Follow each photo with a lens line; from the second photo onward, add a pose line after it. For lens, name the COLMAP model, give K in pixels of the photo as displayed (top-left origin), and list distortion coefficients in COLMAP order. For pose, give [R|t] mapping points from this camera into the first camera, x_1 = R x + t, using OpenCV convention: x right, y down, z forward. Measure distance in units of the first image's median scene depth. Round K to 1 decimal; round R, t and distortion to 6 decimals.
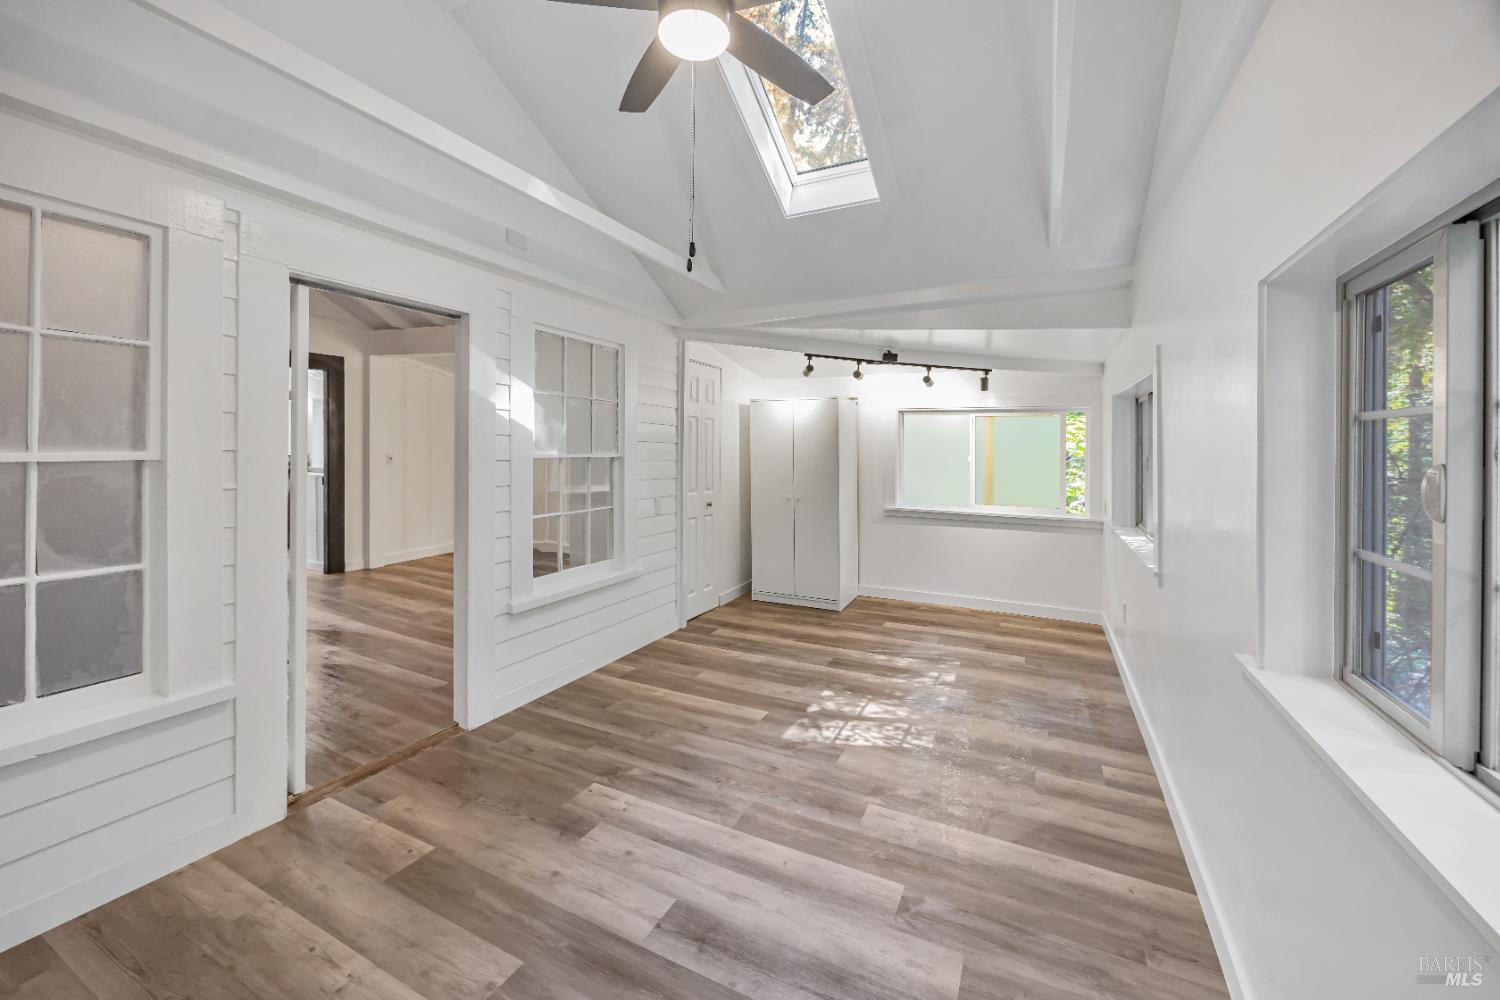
lens RADIAL K [[582.6, 0, 736.6], [0, 582.6, 448.5], [0, 0, 1]] dist [-0.003651, 0.000406]
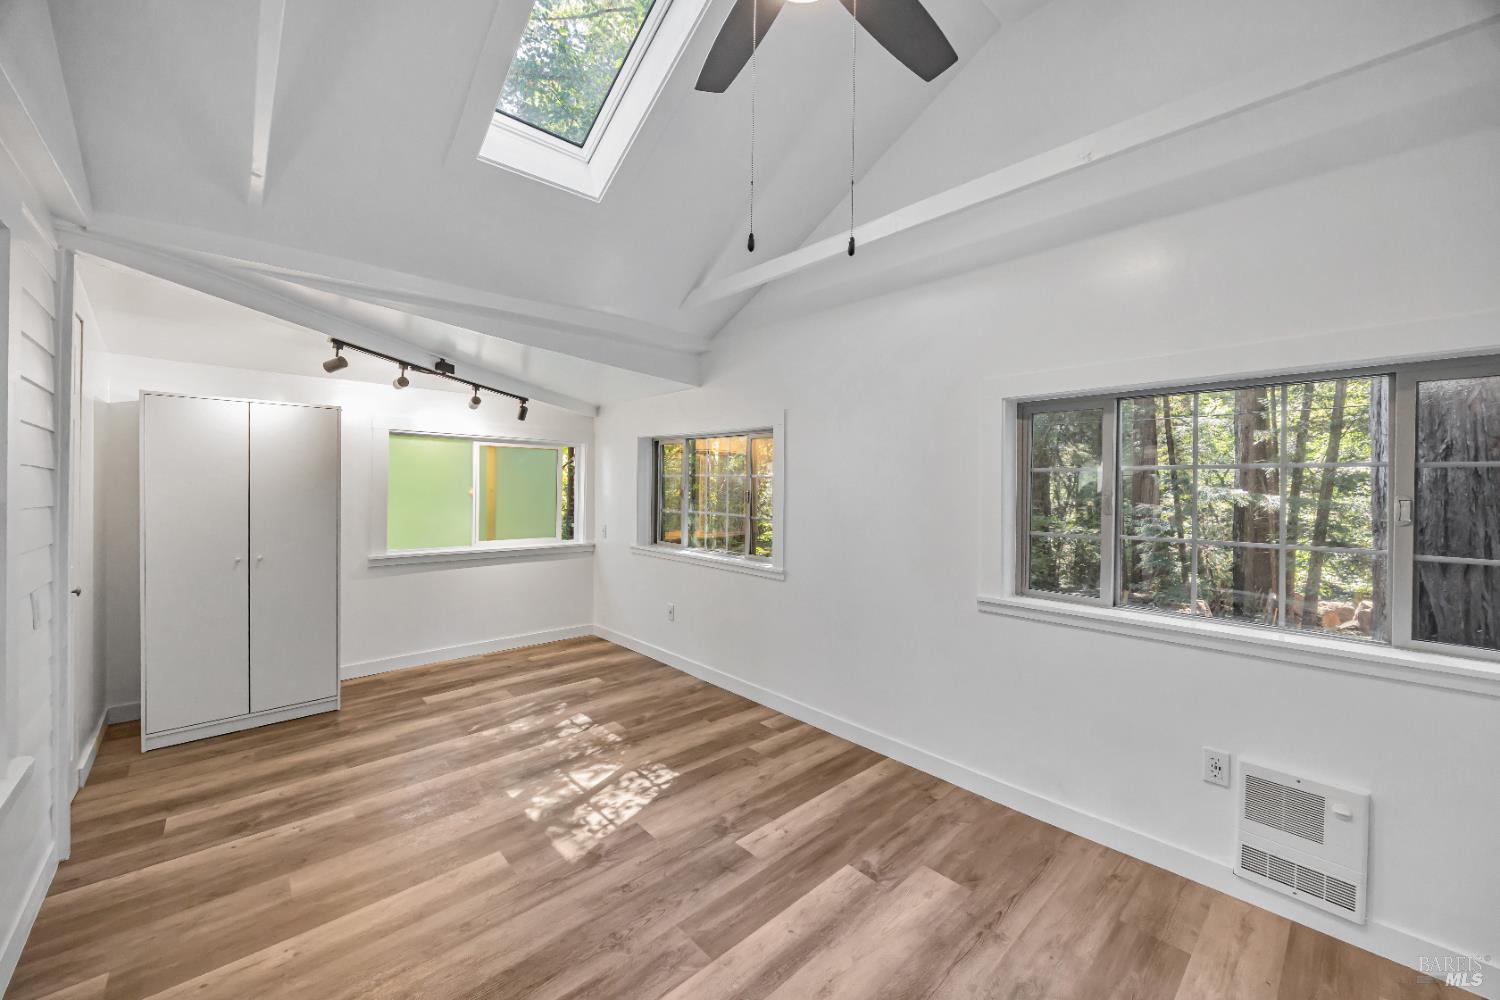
lens RADIAL K [[582.6, 0, 746.1], [0, 582.6, 489.6], [0, 0, 1]] dist [-0.003651, 0.000406]
pose [[0.348874, -0.015754, 0.937037, -0.485518], [-0.004814, 0.999815, 0.018602, -0.006703], [-0.937157, -0.011001, 0.348733, 0.454532]]
